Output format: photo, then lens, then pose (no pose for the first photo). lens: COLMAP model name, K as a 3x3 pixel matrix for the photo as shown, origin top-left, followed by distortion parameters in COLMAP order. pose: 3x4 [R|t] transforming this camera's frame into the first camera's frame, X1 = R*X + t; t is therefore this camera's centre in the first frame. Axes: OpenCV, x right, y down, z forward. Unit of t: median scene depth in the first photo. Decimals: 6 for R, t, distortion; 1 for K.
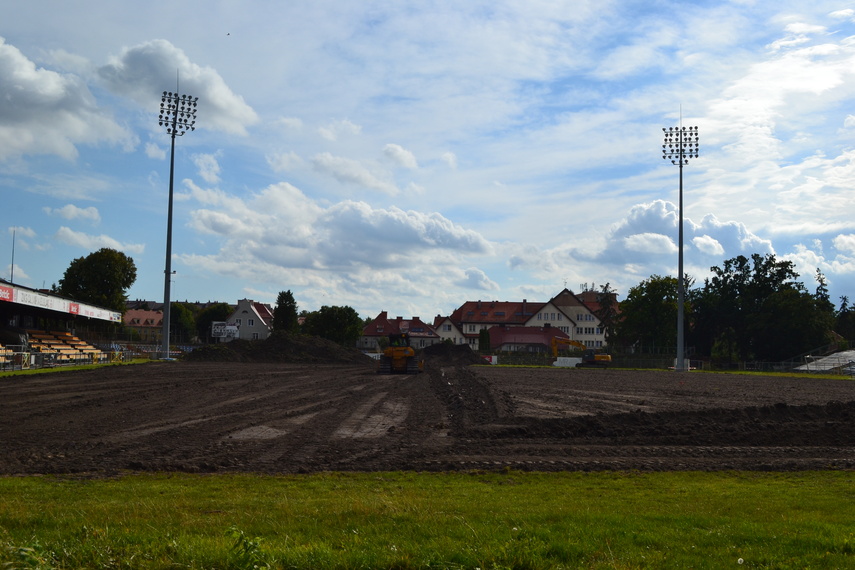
lens RADIAL K [[972.2, 0, 423.2], [0, 972.2, 319.0], [0, 0, 1]] dist [0.000065, 0.000000]
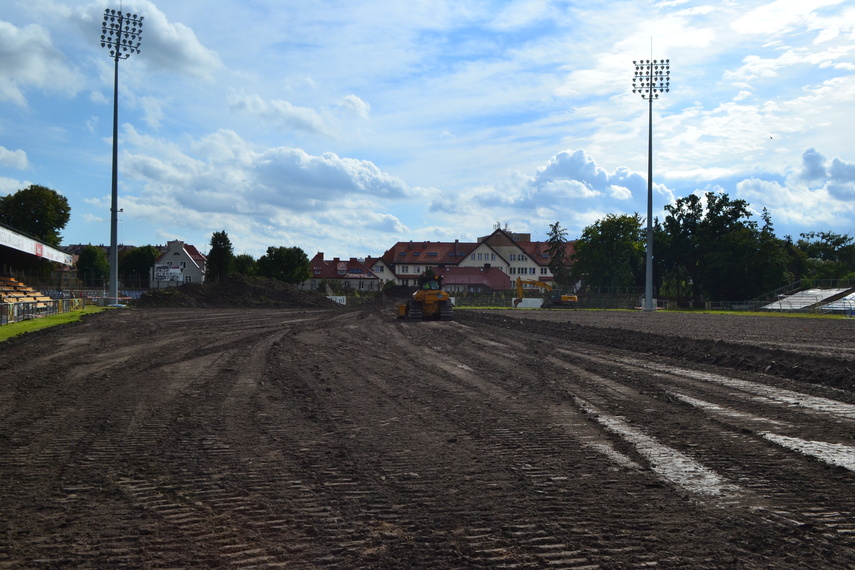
lens RADIAL K [[897.1, 0, 403.4], [0, 897.1, 302.8], [0, 0, 1]] dist [-0.068587, 0.000000]
pose [[0.993637, -0.011899, 0.112004, -0.066219], [0.006583, 0.998839, 0.047714, 0.000337], [-0.112442, -0.046673, 0.992562, 0.108259]]
